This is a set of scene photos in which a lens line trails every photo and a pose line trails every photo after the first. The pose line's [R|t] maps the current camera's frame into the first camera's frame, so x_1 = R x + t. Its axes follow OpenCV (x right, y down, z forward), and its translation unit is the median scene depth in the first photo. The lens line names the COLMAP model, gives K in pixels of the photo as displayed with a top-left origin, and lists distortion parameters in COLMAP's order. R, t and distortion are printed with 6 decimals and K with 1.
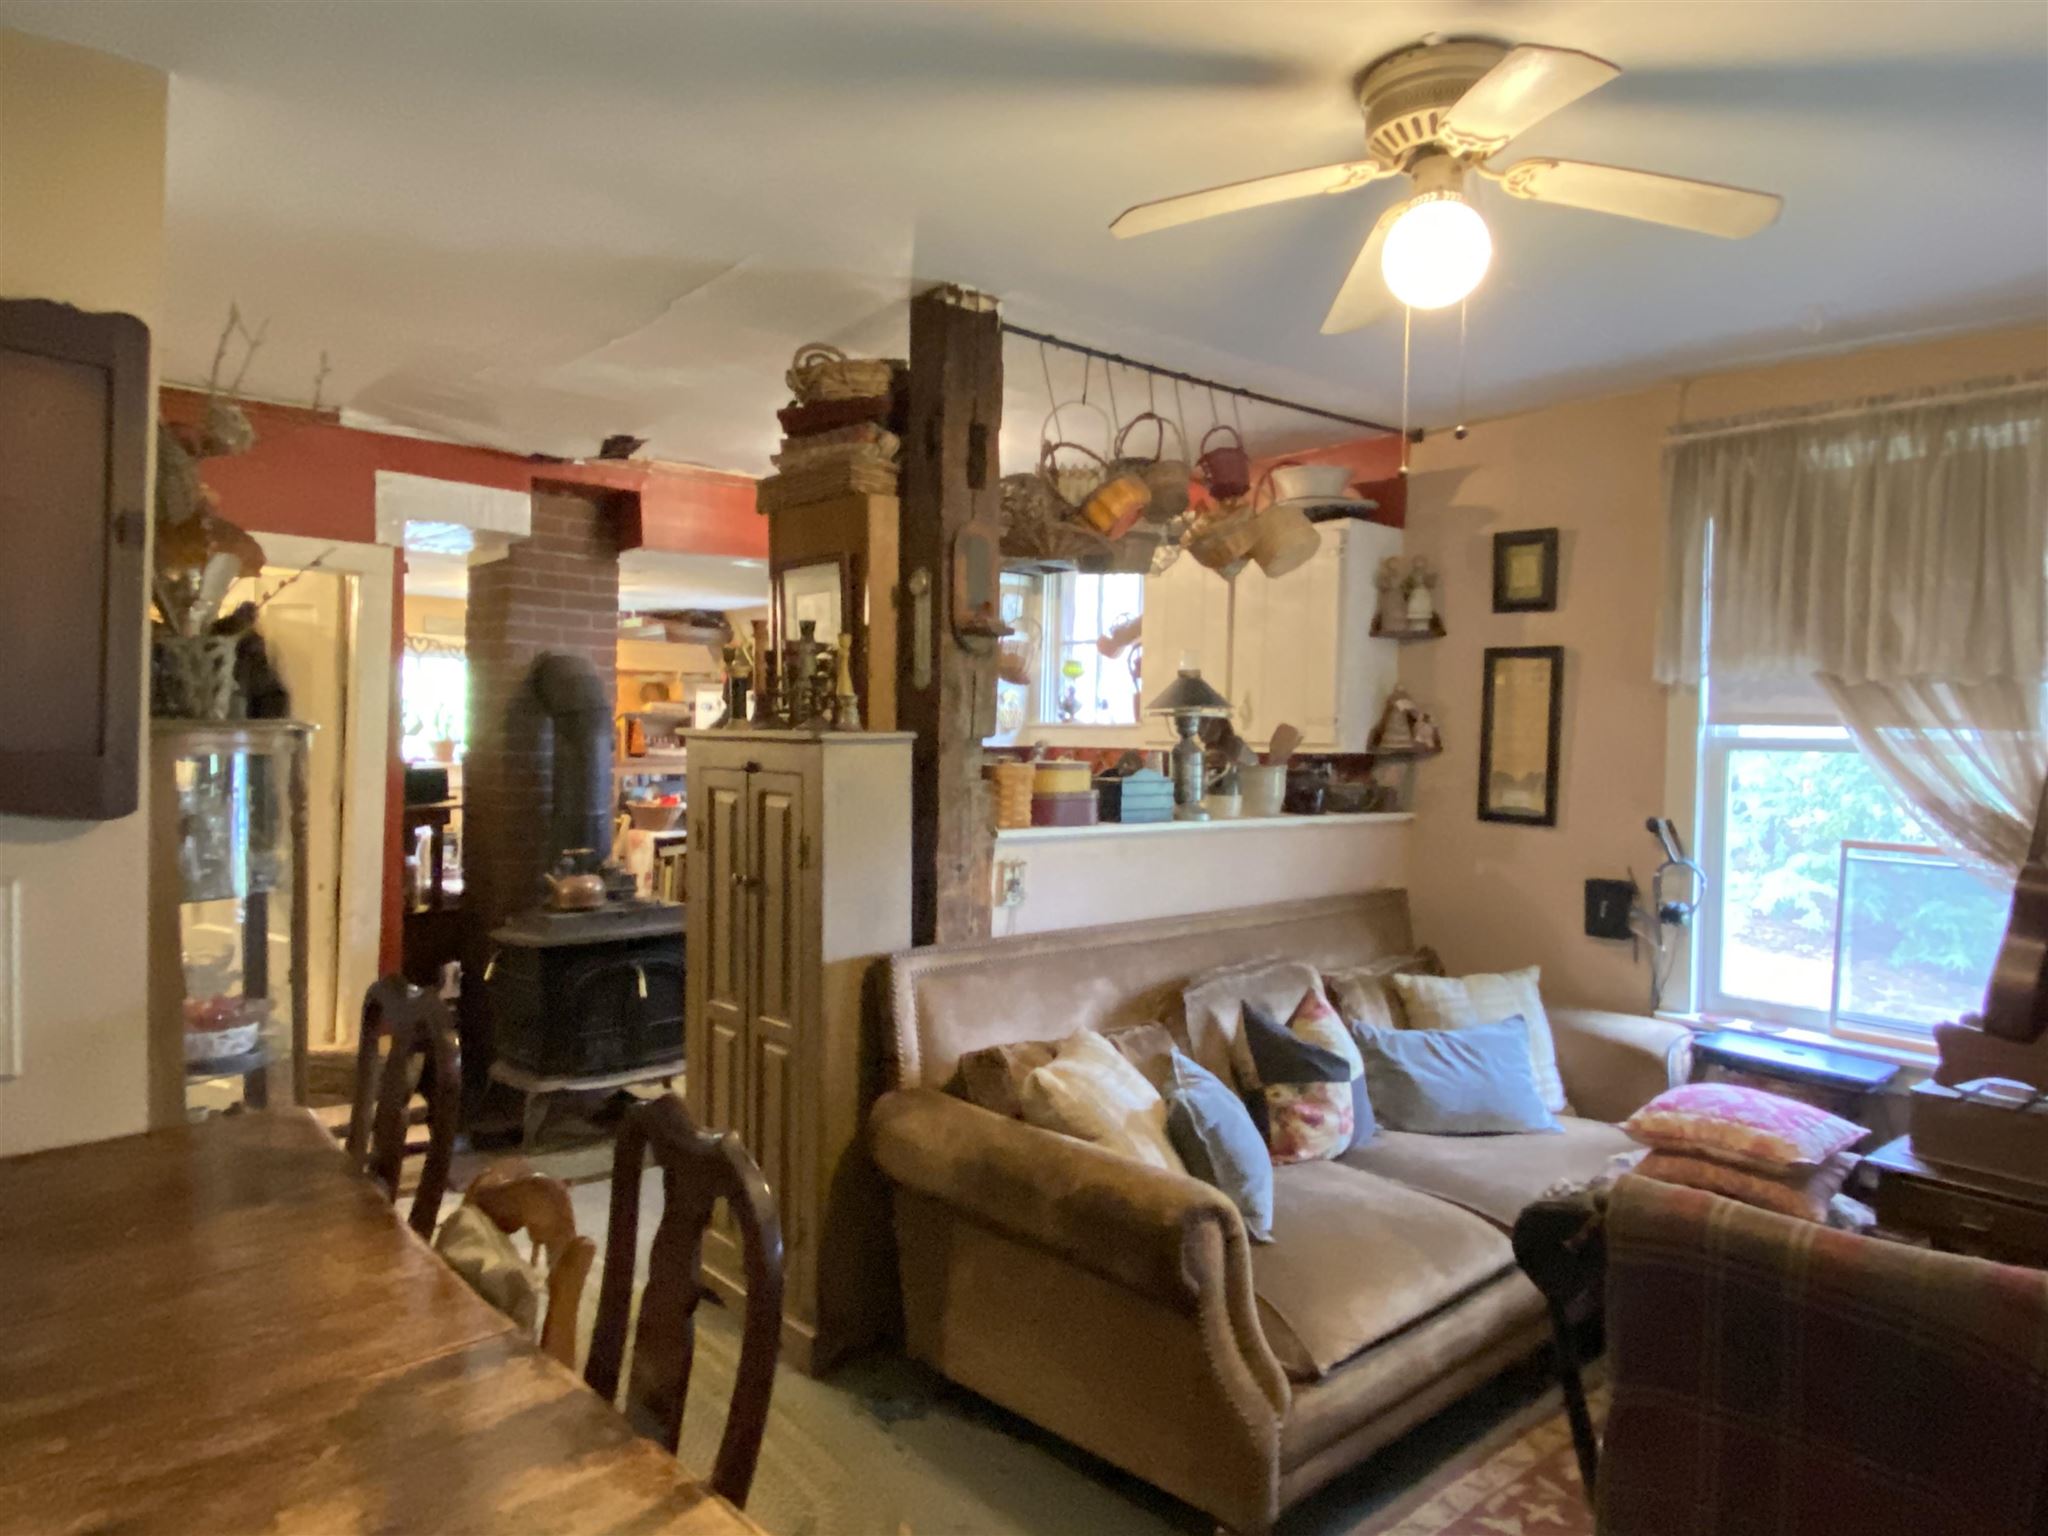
lens RADIAL K [[1286.2, 0, 1024.0], [0, 1286.2, 768.0], [0, 0, 1]] dist [0.000662, -0.019044]
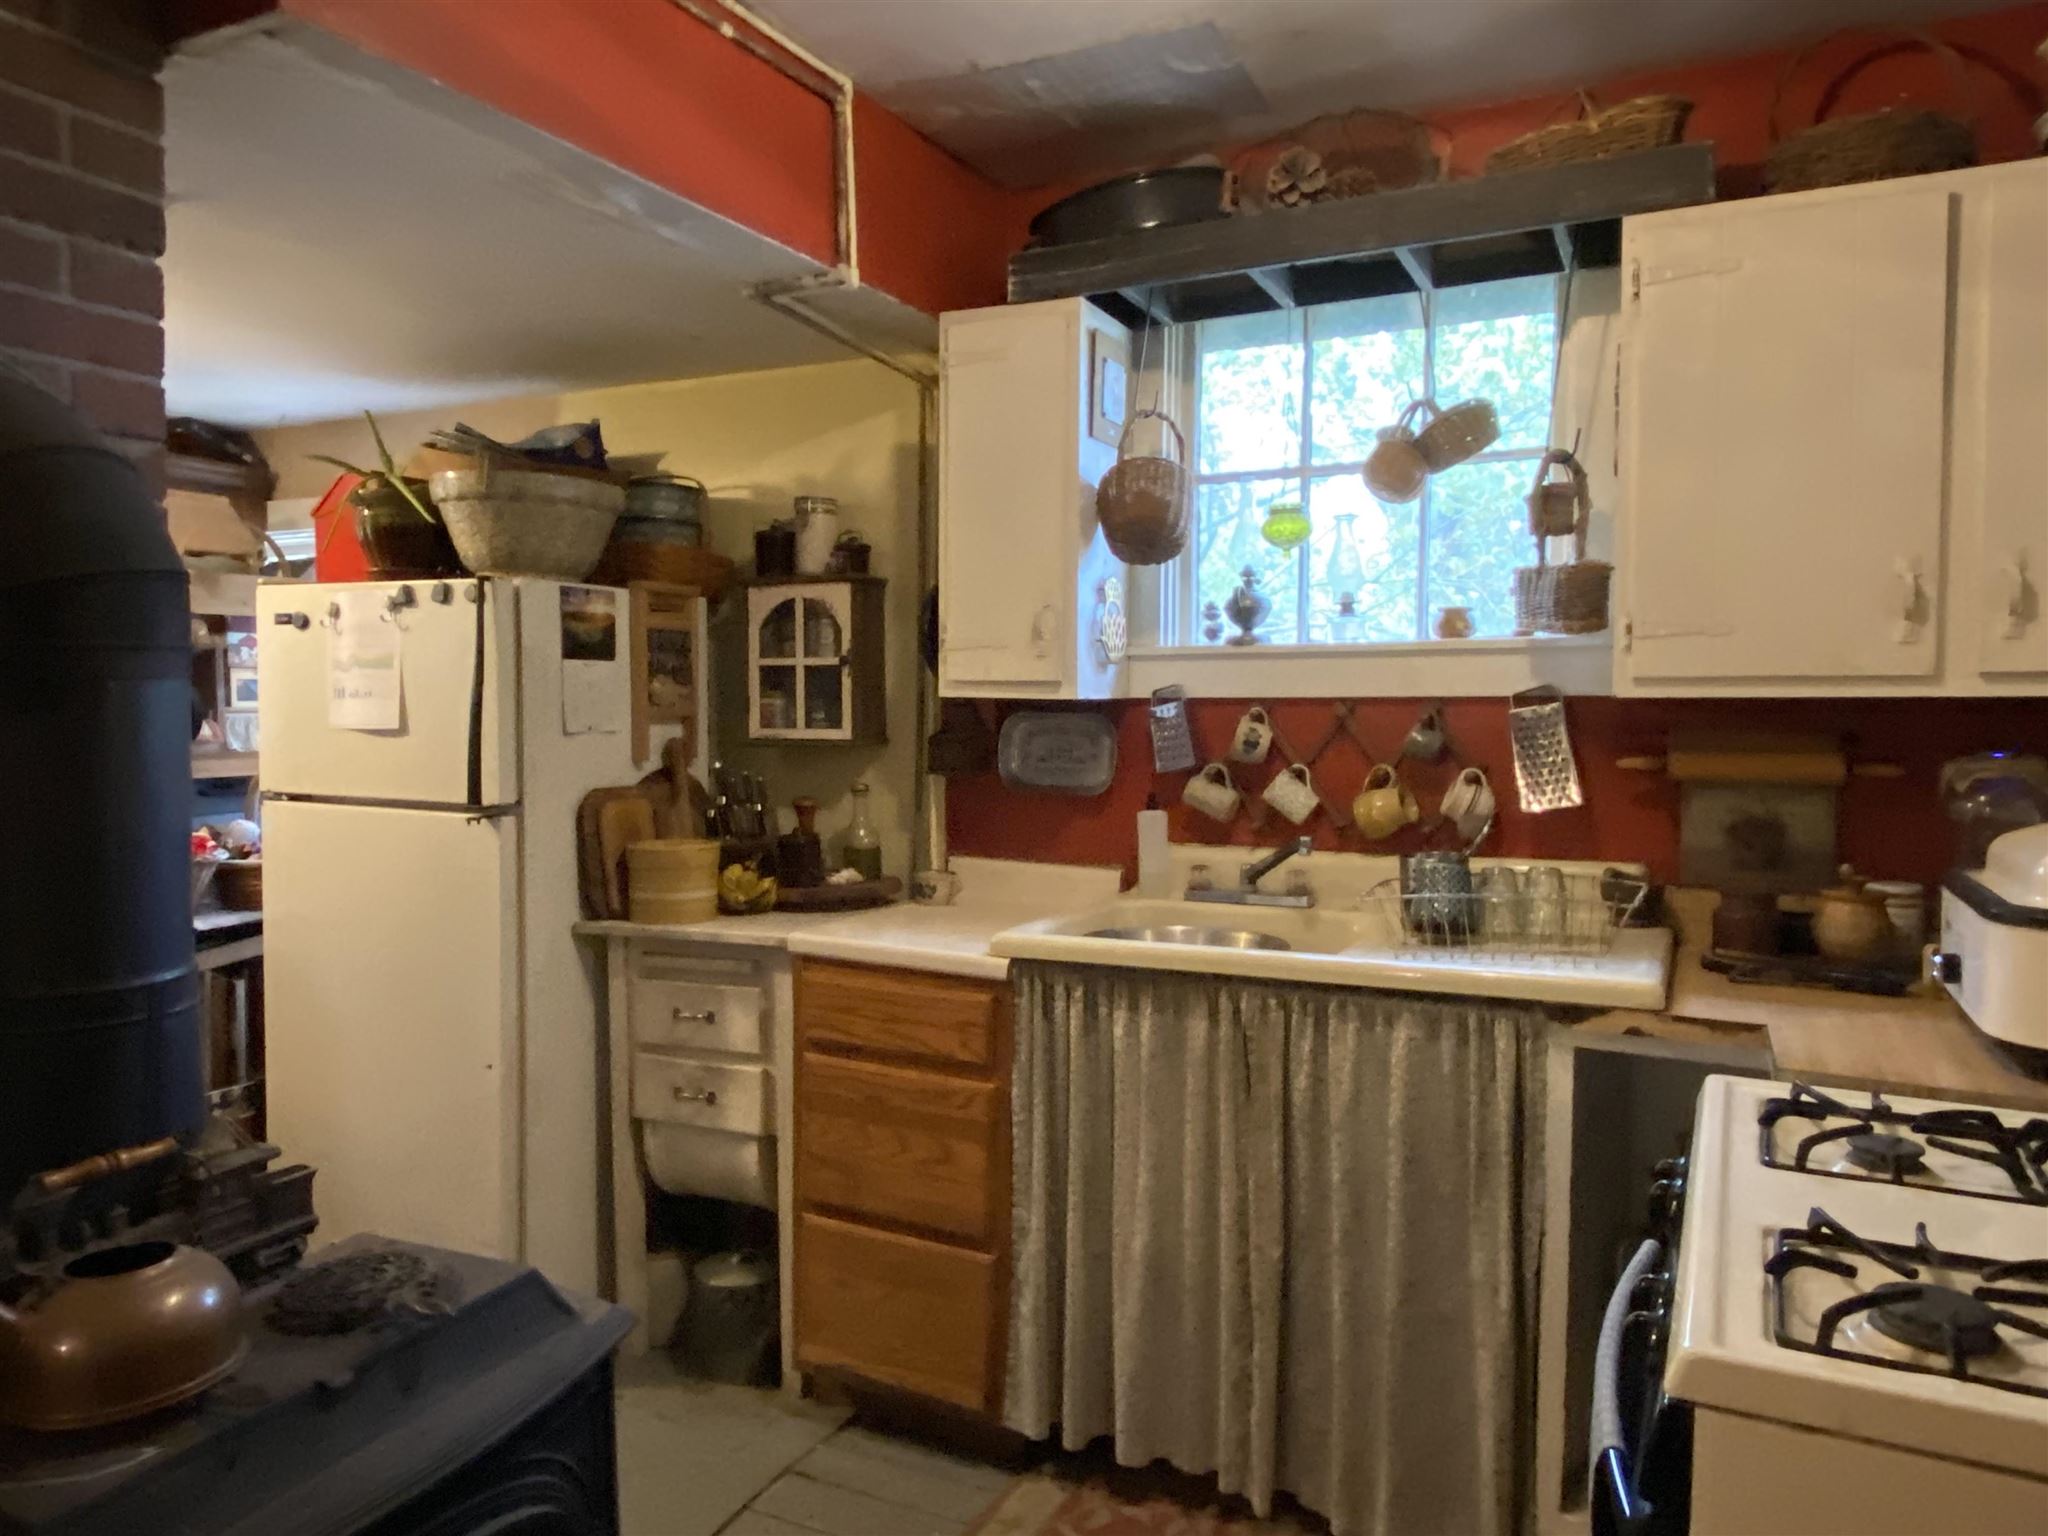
lens RADIAL K [[1371.5, 0, 1024.0], [0, 1371.5, 768.0], [0, 0, 1]] dist [0.085584, -0.105236]
pose [[0.931241, -0.036931, 0.362529, -0.295885], [0.023246, 0.998845, 0.042041, -0.017435], [-0.363663, -0.030723, 0.931024, 0.739836]]
